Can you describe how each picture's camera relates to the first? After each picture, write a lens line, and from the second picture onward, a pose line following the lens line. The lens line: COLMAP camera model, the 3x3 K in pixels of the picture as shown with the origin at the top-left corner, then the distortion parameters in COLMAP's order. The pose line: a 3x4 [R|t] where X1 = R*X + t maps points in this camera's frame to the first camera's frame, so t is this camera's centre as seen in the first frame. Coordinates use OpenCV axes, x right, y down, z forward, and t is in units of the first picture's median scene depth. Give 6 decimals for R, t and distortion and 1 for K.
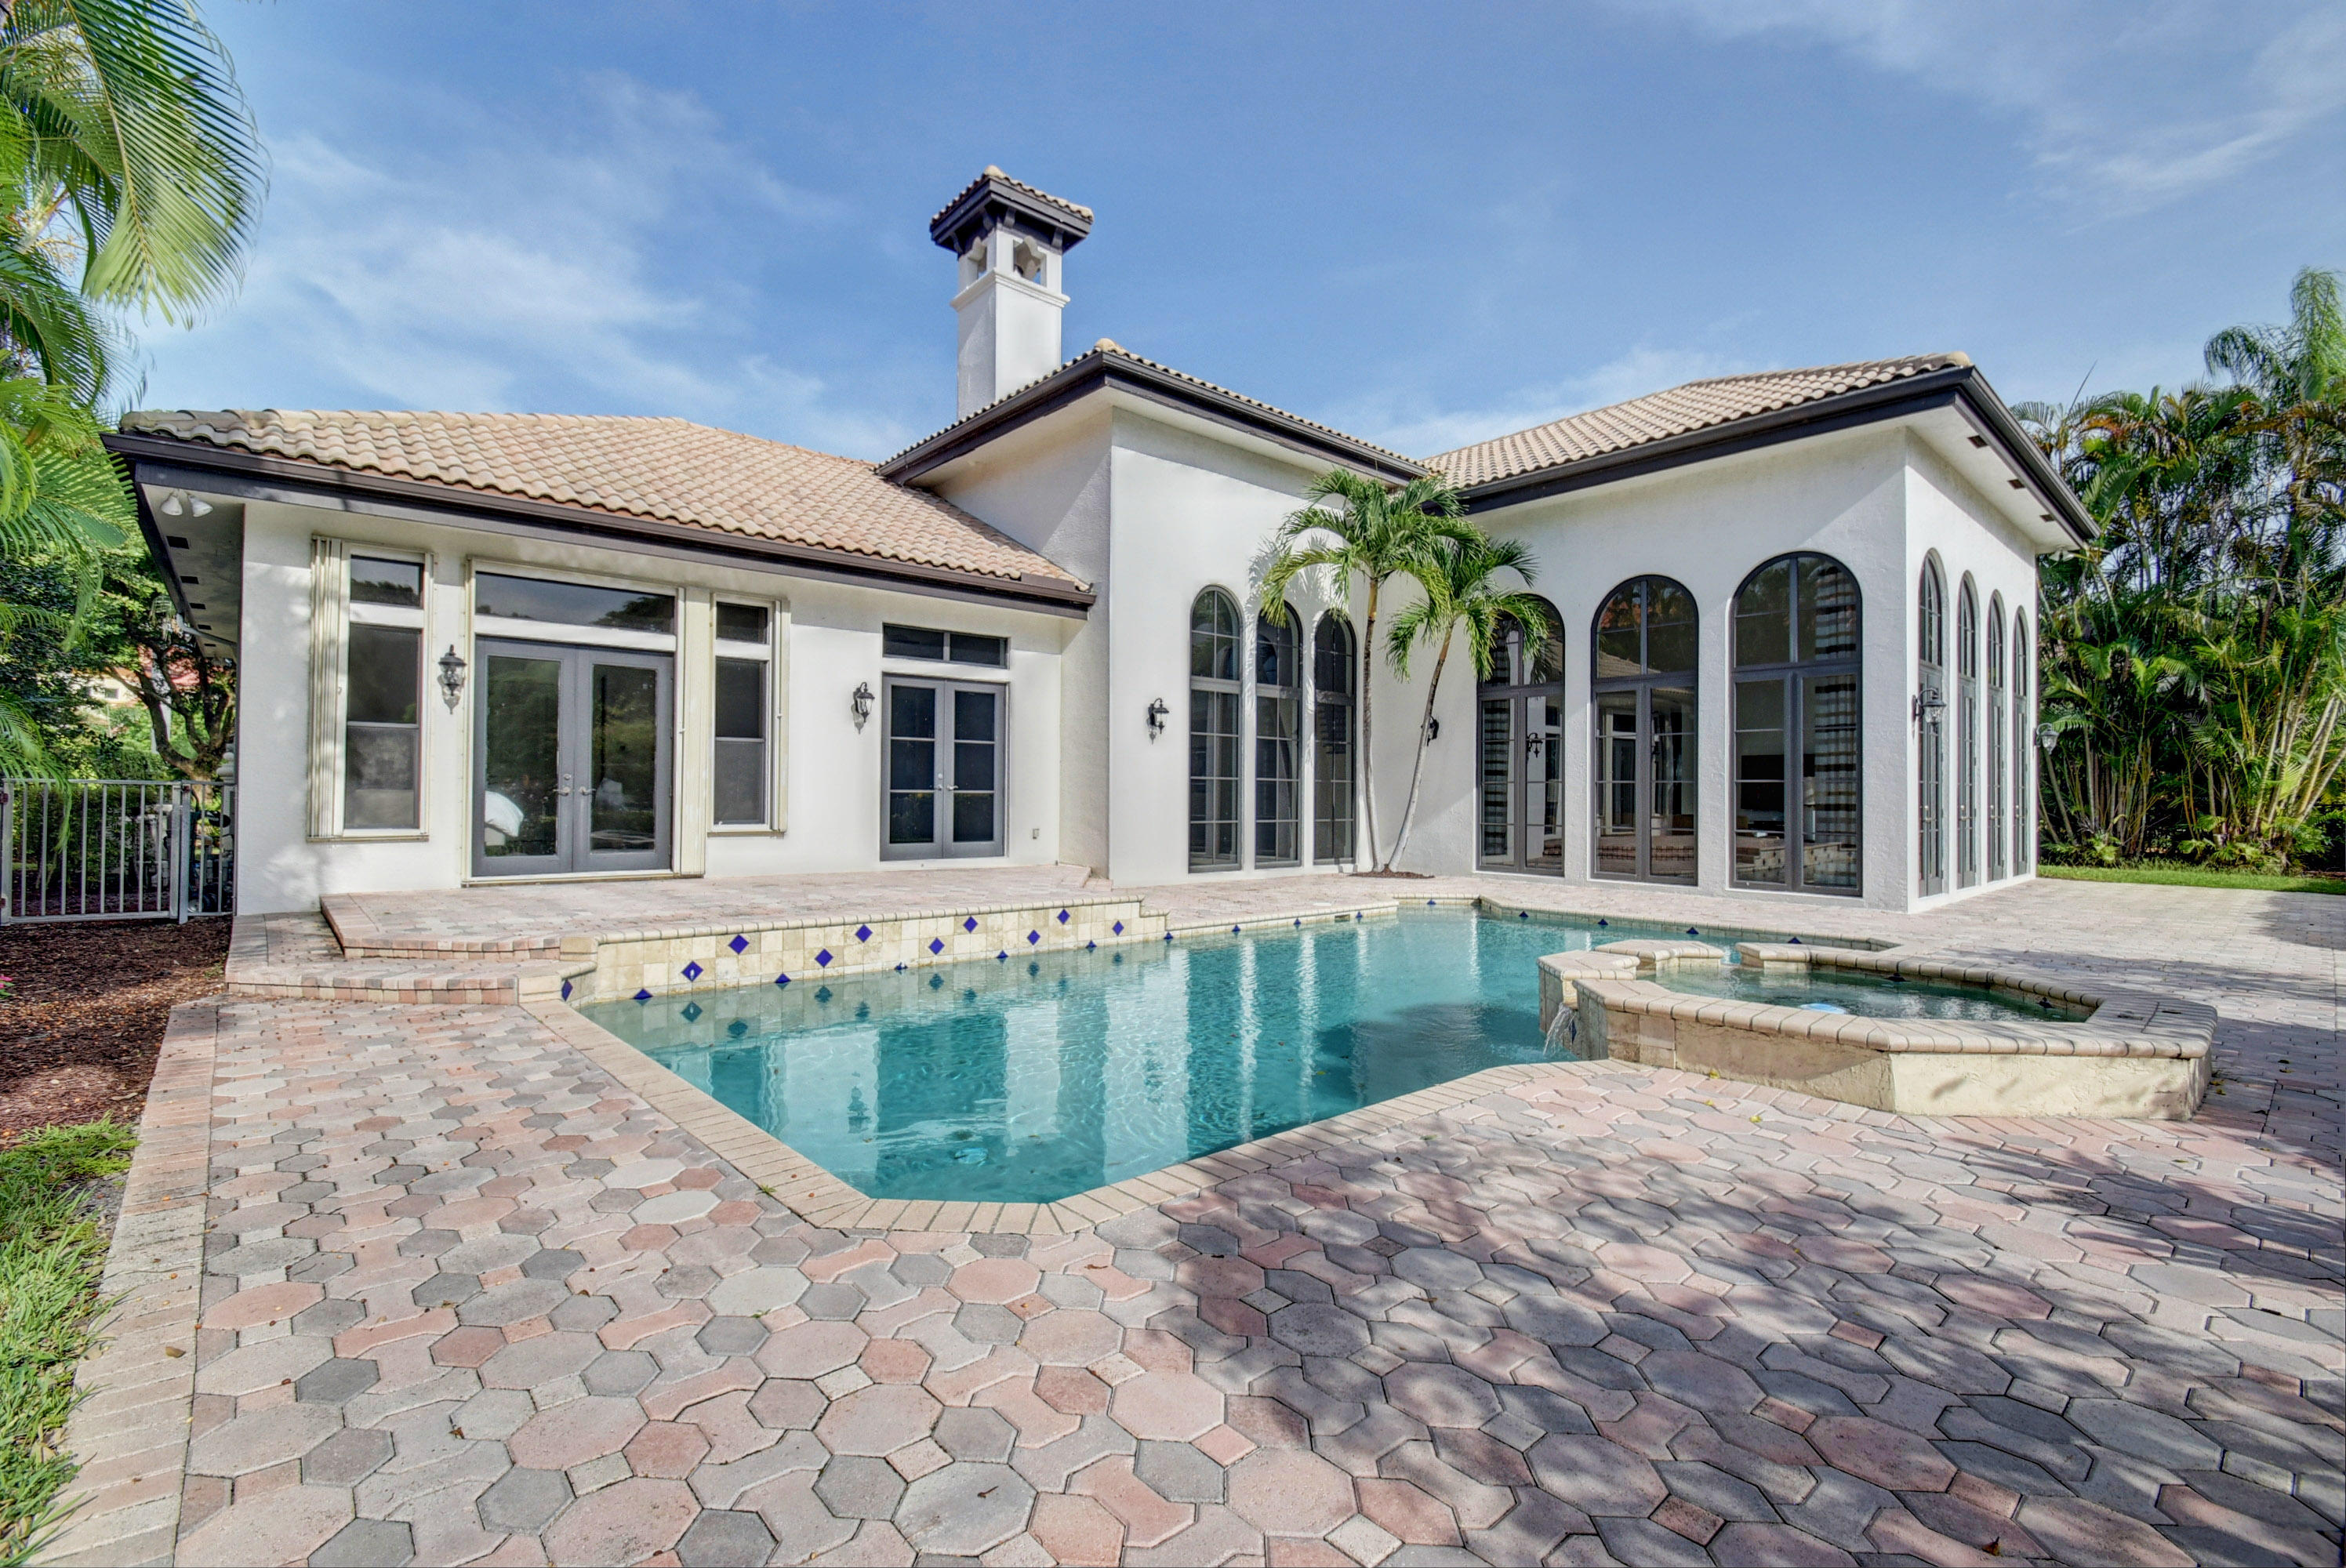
lens RADIAL K [[1032.6, 0, 1172.7], [0, 1032.6, 770.8], [0, 0, 1]] dist [0.005231, -0.010494]
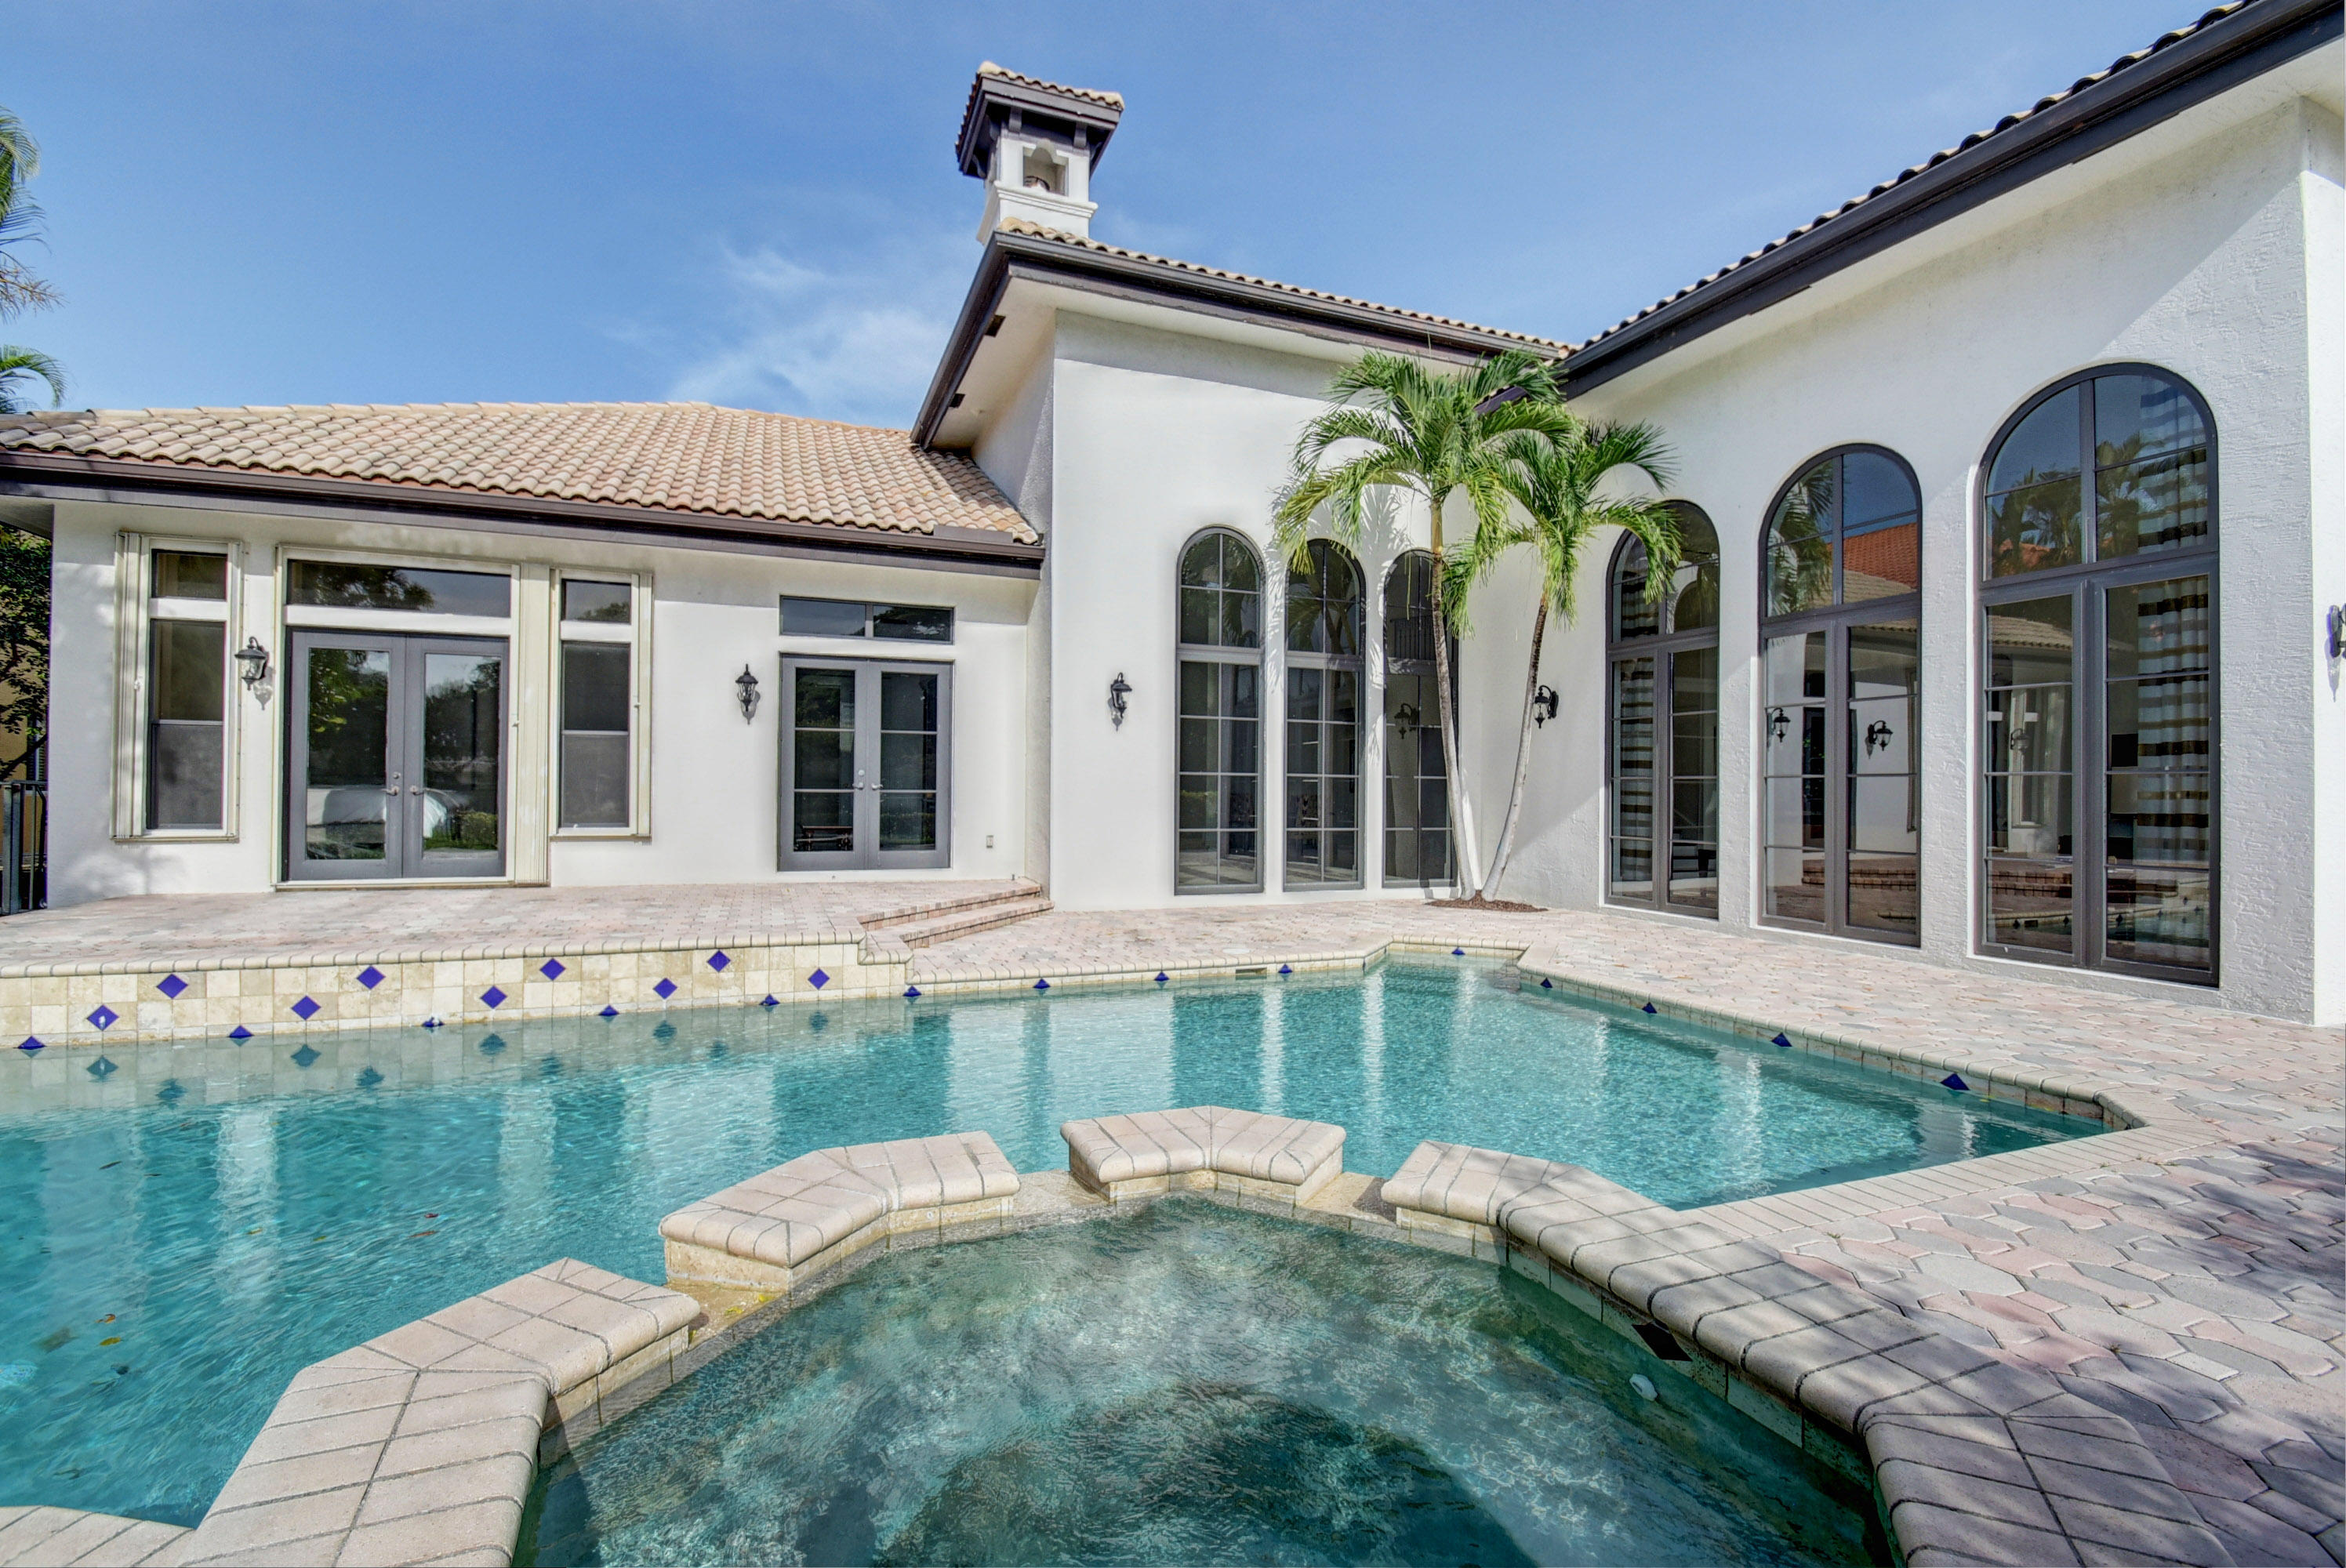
lens RADIAL K [[1032.6, 0, 1164.4], [0, 1032.6, 778.3], [0, 0, 1]] dist [0.005231, -0.010494]
pose [[0.941241, -0.003954, -0.337714, 0.309880], [0.006431, 0.999960, 0.006215, 0.005934], [0.337675, -0.008021, 0.941228, 0.293162]]
